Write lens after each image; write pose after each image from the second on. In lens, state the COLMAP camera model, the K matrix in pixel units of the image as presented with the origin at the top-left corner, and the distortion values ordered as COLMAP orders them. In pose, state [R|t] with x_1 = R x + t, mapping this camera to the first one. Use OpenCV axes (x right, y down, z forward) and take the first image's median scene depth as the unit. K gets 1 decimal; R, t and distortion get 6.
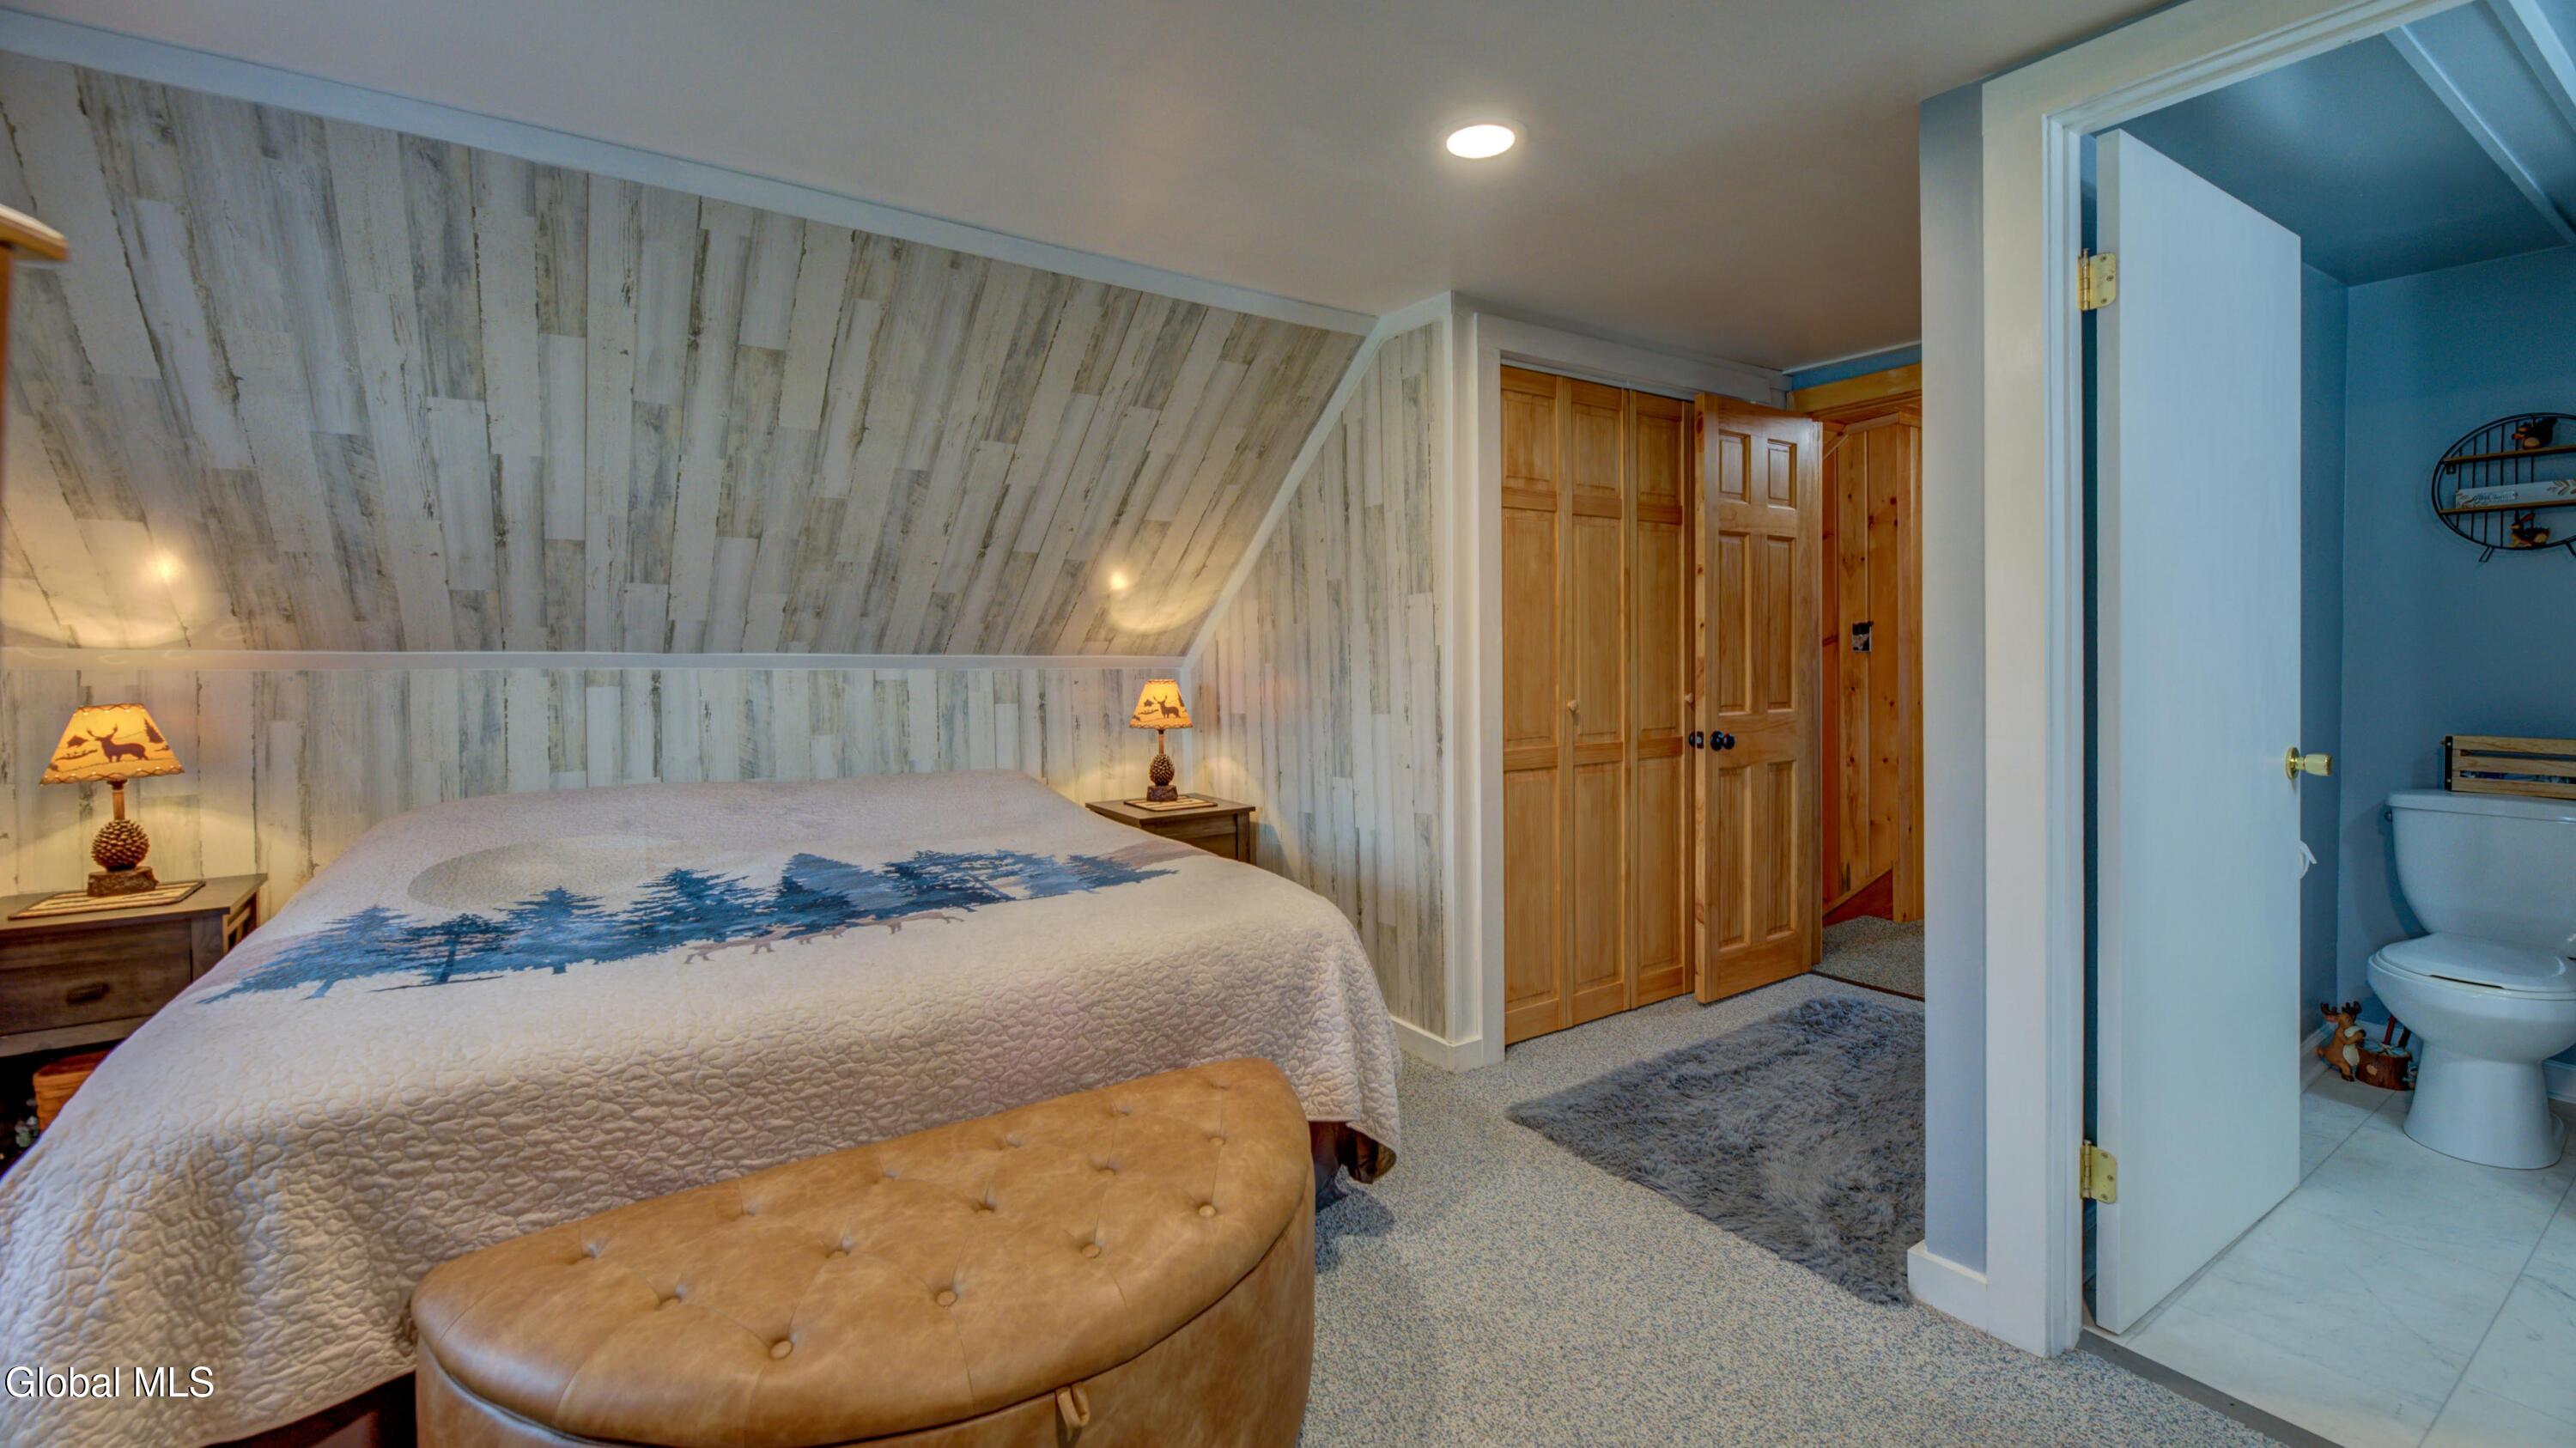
lens RADIAL K [[1083.2, 0, 1330.7], [0, 1083.2, 675.0], [0, 0, 1]] dist [-0.003184, -0.000976]
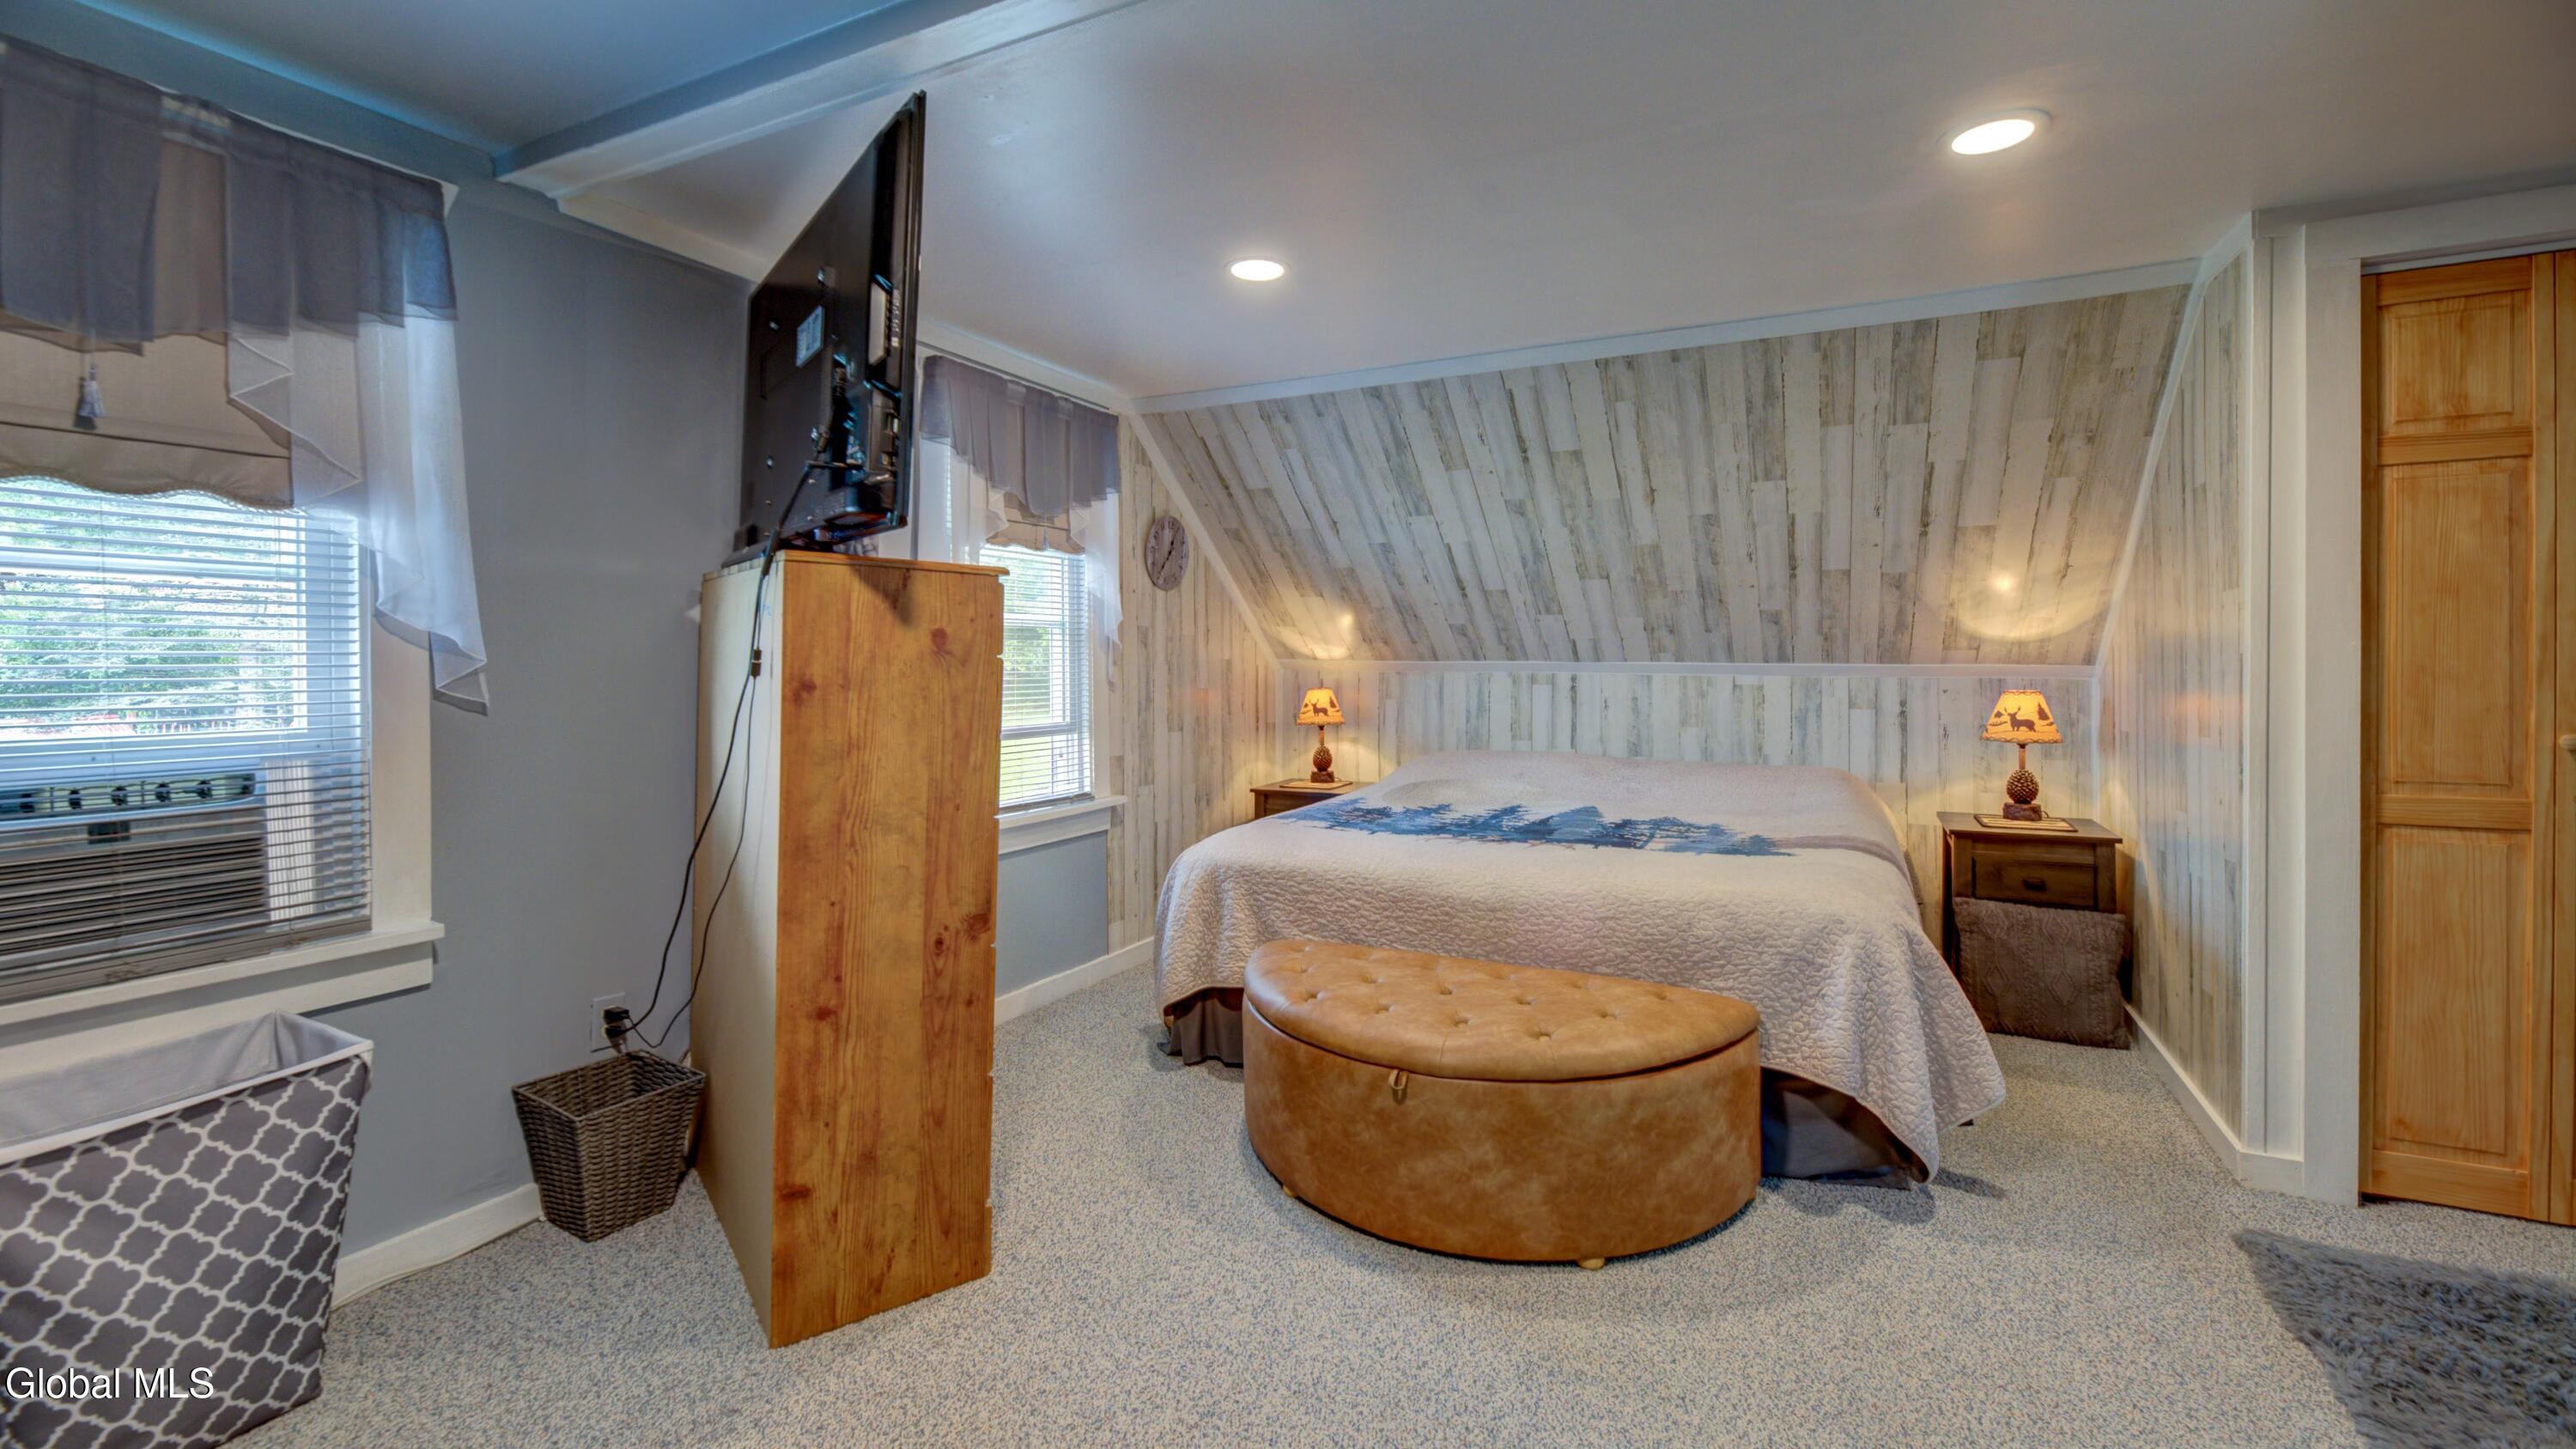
lens RADIAL K [[1110.9, 0, 1283.5], [0, 1110.9, 698.7], [0, 0, 1]] dist [0.001330, -0.000143]
pose [[0.467322, 0.030898, -0.883547, 0.498831], [-0.015810, 0.999521, 0.026591, -0.004980], [0.883946, 0.001542, 0.467586, -0.019222]]
